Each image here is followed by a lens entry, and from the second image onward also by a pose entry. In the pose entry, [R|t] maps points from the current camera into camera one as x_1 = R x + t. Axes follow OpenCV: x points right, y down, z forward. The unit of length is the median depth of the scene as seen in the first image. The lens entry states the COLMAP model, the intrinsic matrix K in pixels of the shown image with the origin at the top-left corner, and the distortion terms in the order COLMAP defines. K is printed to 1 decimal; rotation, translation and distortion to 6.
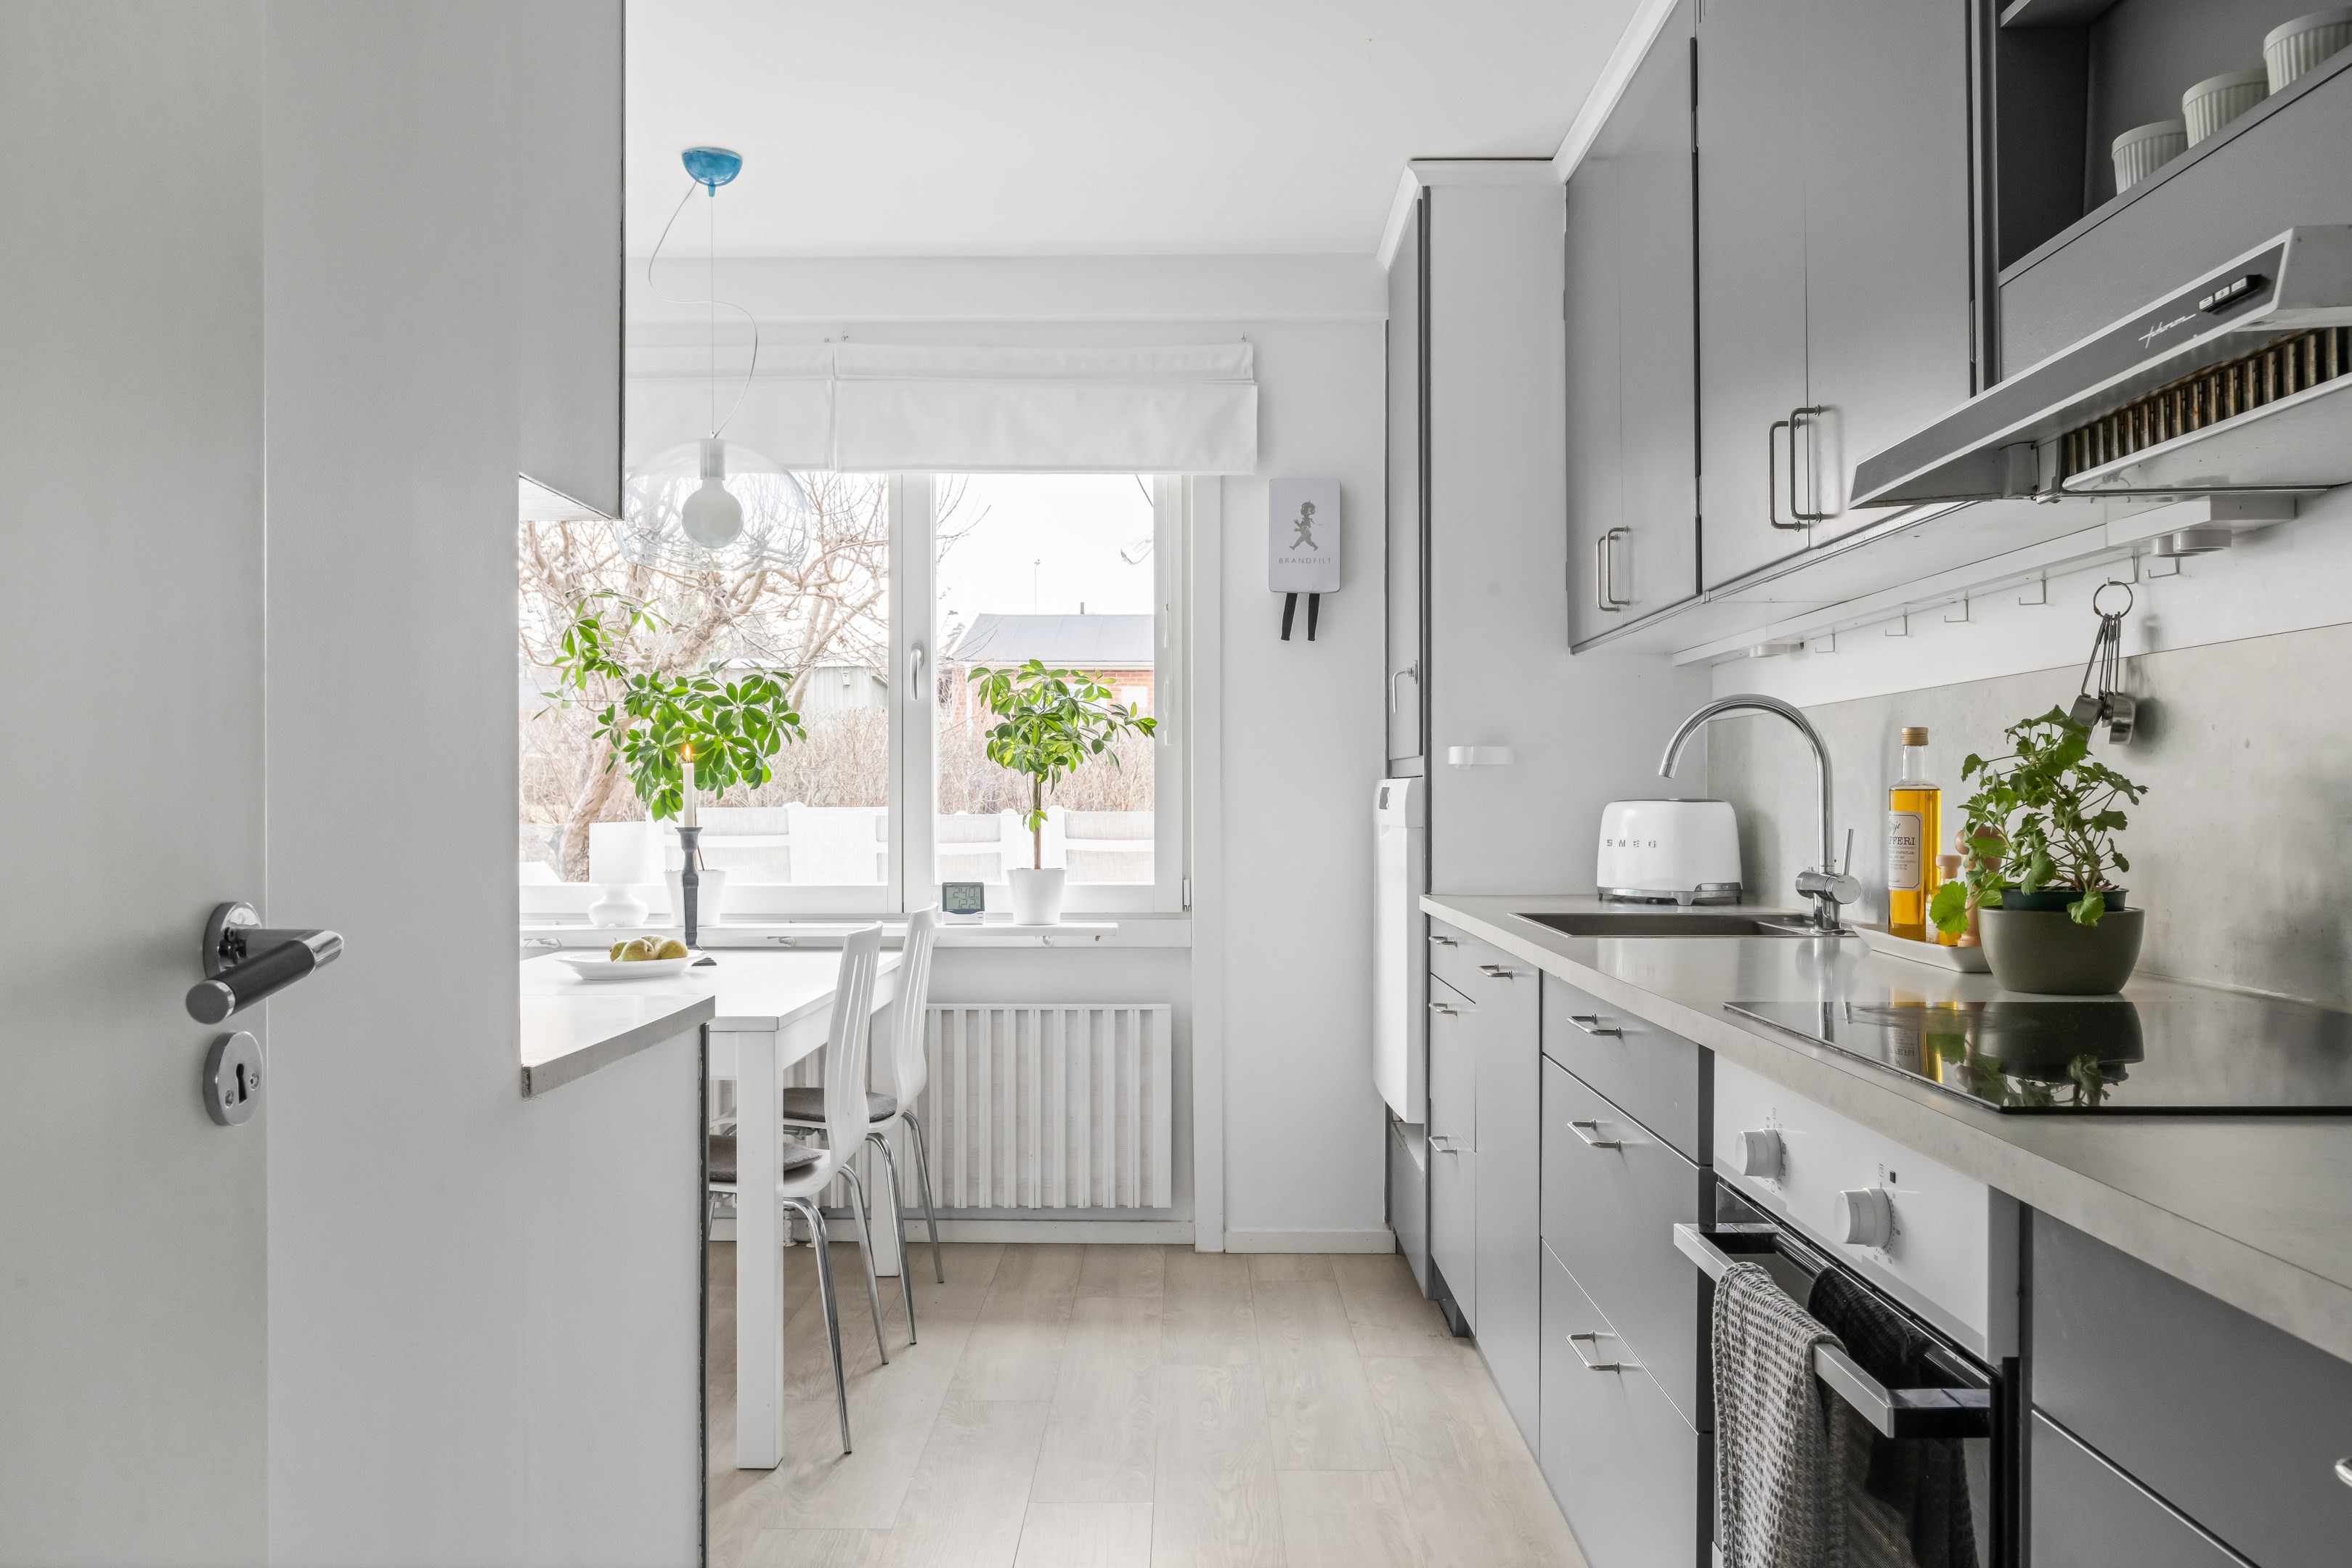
lens RADIAL K [[1846.9, 0, 1176.0], [0, 1846.9, 784.0], [0, 0, 1]] dist [-0.008569, -0.000223]
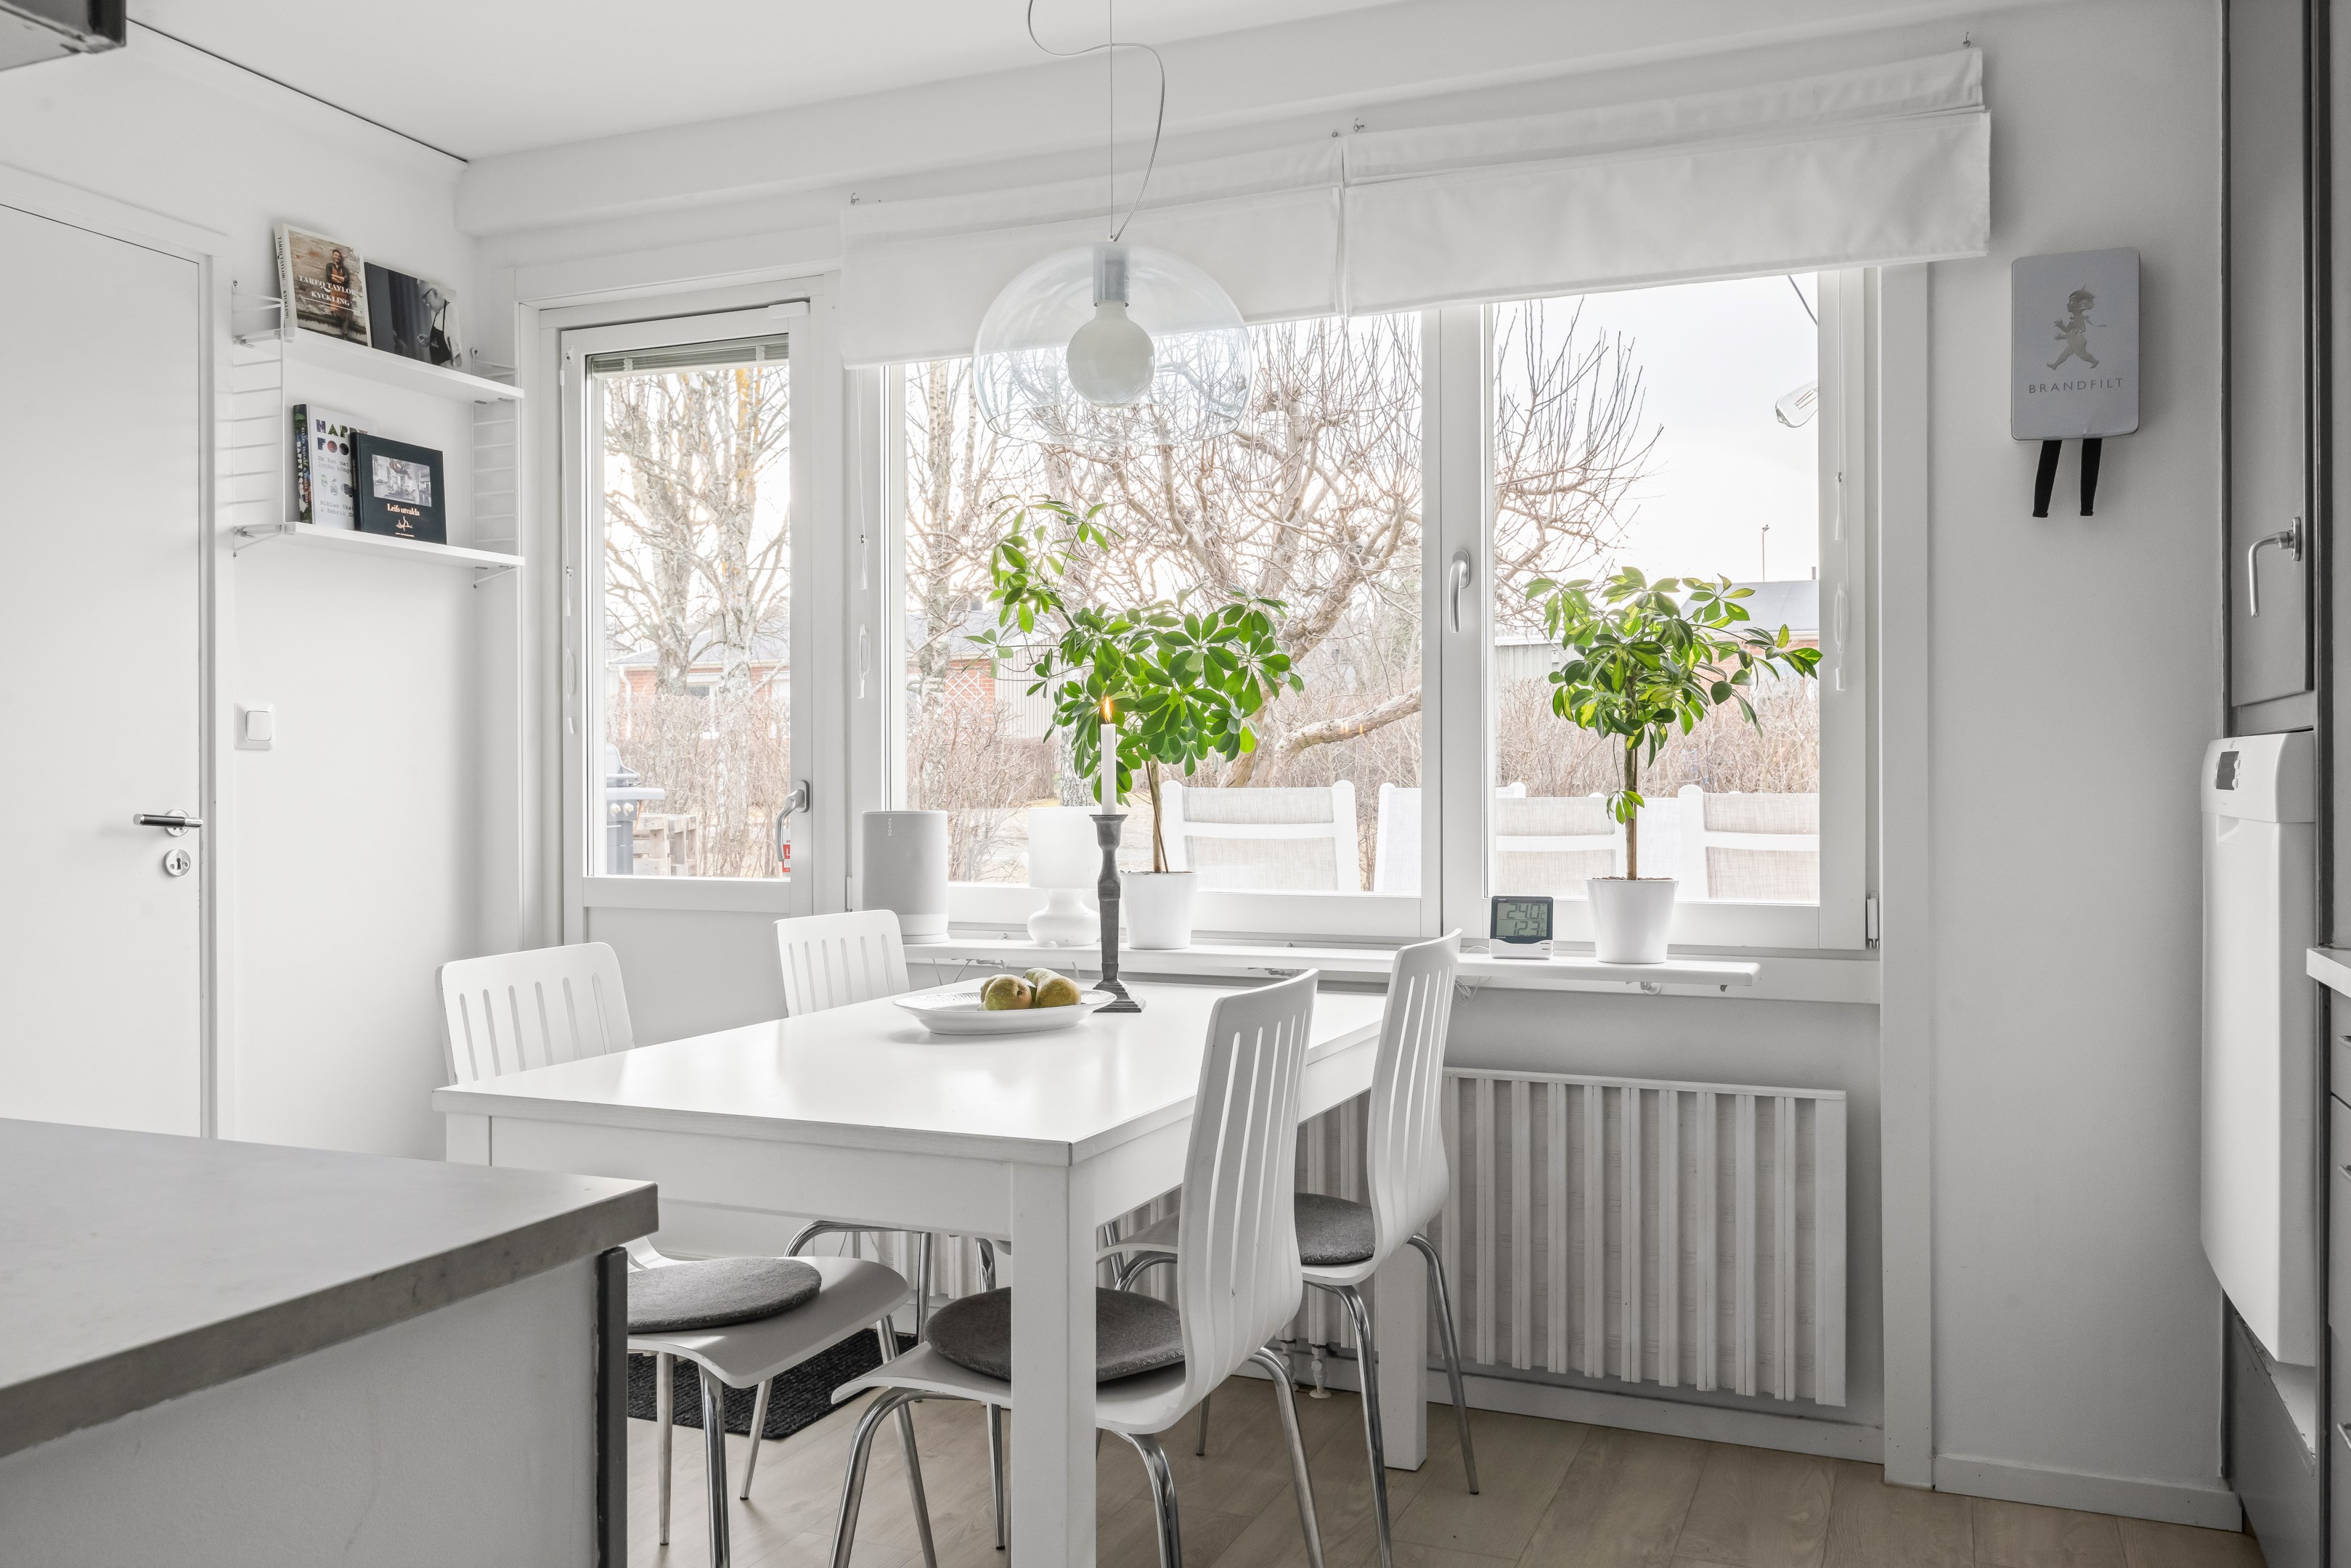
lens RADIAL K [[1846.3, 0, 1175.5], [0, 1846.3, 784.0], [0, 0, 1]] dist [-0.008569, -0.000223]
pose [[0.925632, -0.000784, -0.378425, 0.024775], [0.004404, 0.999952, 0.008699, 0.005162], [0.378400, -0.009719, 0.925591, 0.320493]]
